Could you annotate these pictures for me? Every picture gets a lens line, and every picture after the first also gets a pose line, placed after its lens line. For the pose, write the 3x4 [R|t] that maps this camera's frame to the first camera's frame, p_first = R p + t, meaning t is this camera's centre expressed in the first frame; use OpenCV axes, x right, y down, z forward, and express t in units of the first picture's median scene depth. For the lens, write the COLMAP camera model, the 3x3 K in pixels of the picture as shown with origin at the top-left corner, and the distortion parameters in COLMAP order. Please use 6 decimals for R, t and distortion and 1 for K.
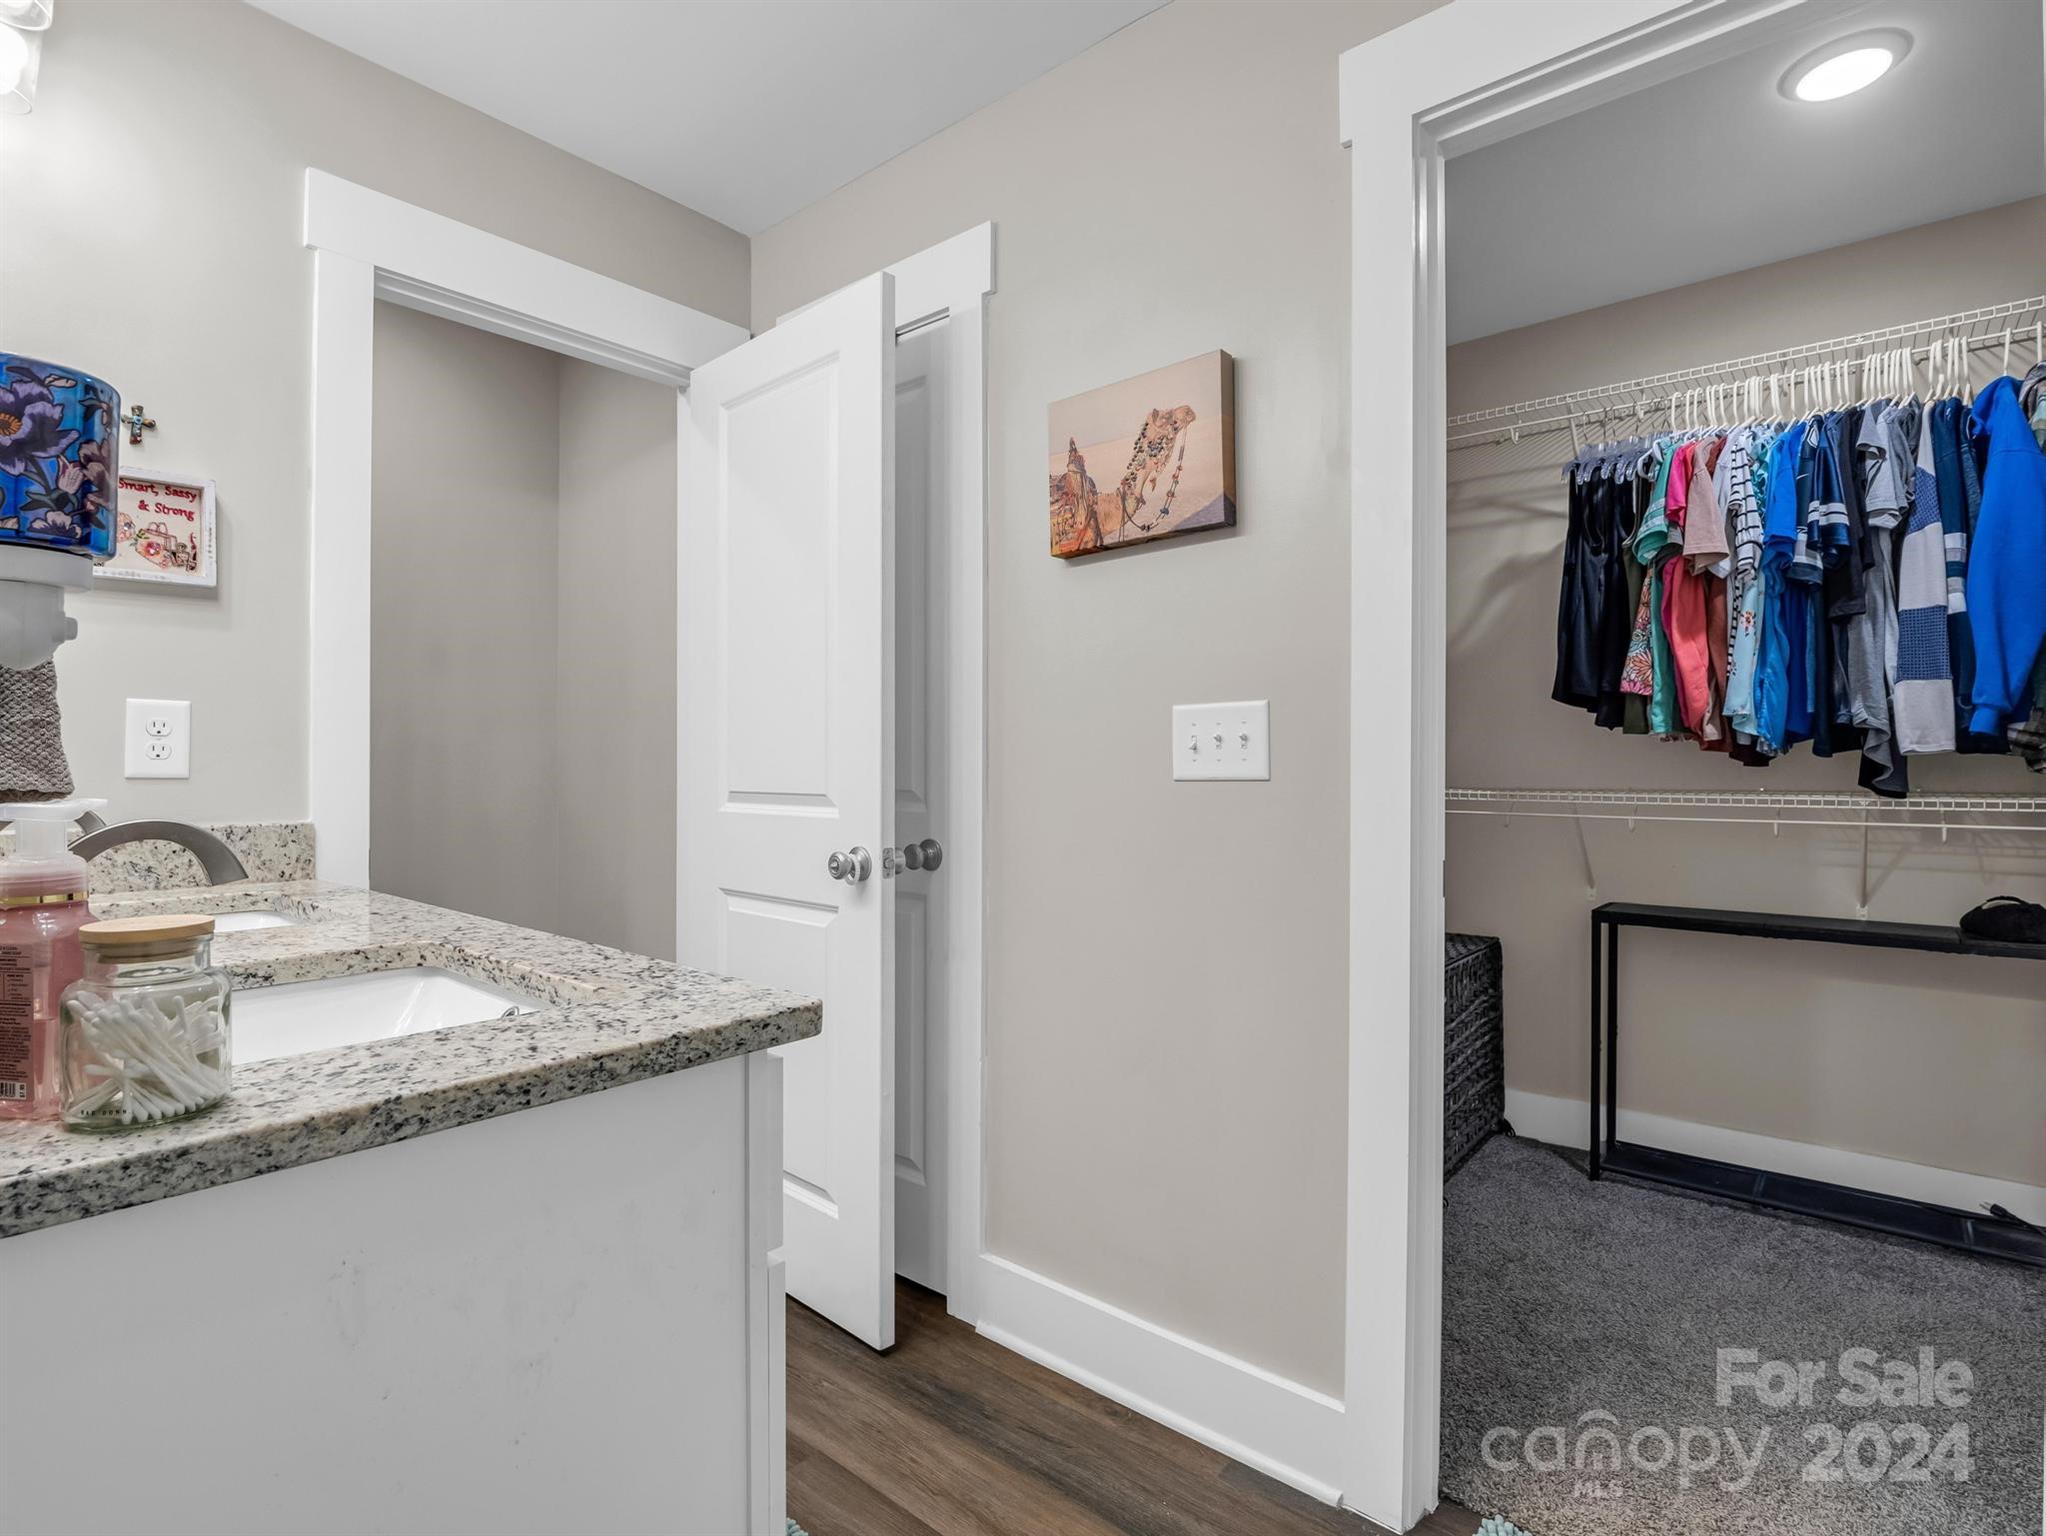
lens RADIAL K [[1014.3, 0, 1023.0], [0, 1014.3, 768.0], [0, 0, 1]] dist [-0.012824, -0.000847]
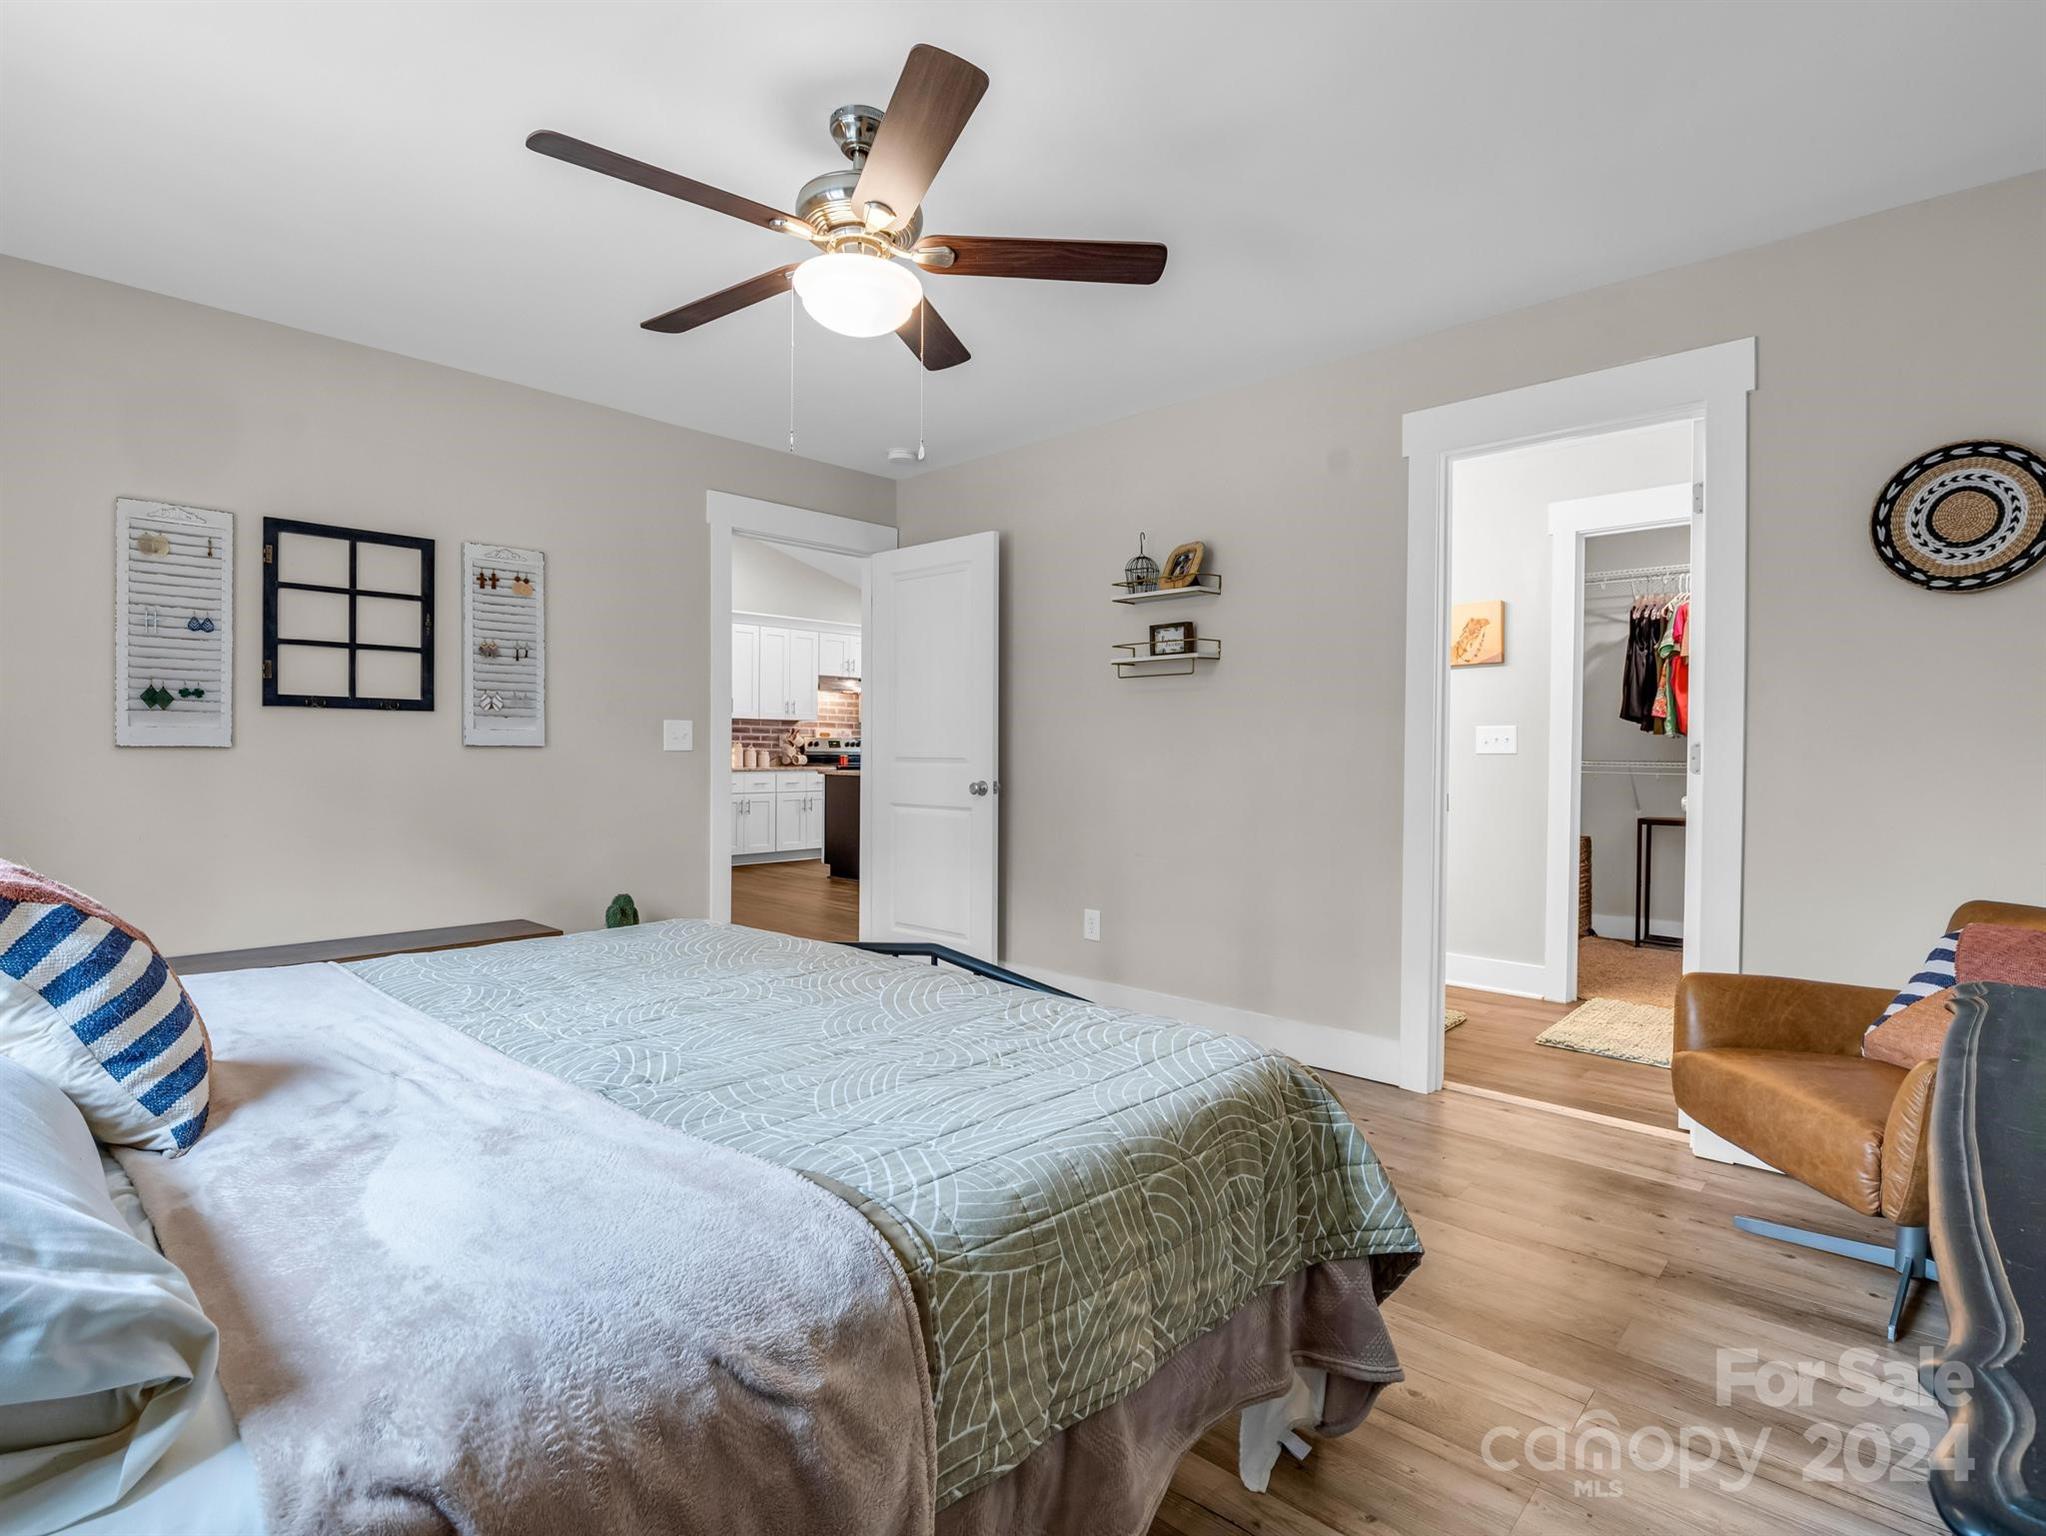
lens RADIAL K [[1014.3, 0, 1023.0], [0, 1014.3, 768.0], [0, 0, 1]] dist [-0.012824, -0.000847]
pose [[0.998771, 0.003838, -0.049405, -0.668691], [-0.002801, 0.999775, 0.021032, -0.003290], [0.049474, -0.020868, 0.998557, -1.267704]]
